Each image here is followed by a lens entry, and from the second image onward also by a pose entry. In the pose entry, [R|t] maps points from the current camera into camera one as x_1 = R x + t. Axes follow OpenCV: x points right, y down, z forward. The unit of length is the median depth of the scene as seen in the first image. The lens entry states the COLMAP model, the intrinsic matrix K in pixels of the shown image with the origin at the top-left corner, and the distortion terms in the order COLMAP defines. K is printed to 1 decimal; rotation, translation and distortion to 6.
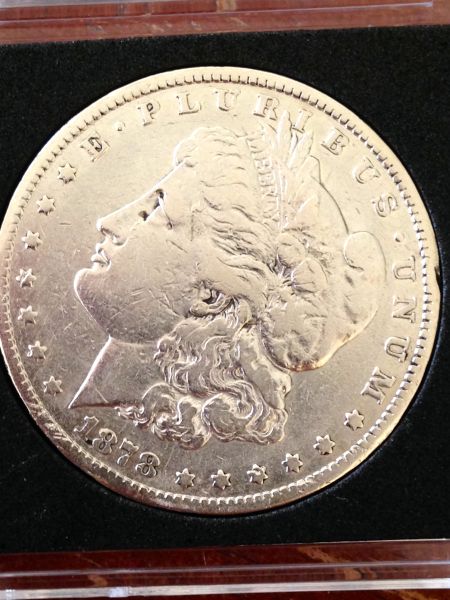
lens RADIAL K [[1229.1, 0, 224.3], [0, 1229.1, 300.4], [0, 0, 1]] dist [0.045301, 0.000000]
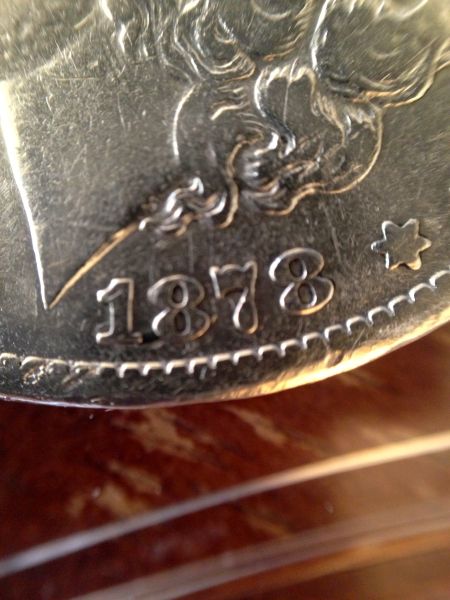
lens RADIAL K [[576.7, 0, 224.6], [0, 576.7, 300.5], [0, 0, 1]] dist [0.006843, 0.000000]
pose [[0.744848, -0.660033, -0.097762, -0.067198], [0.666270, 0.727873, 0.162127, 0.092615], [-0.035851, -0.185896, 0.981915, 0.819600]]
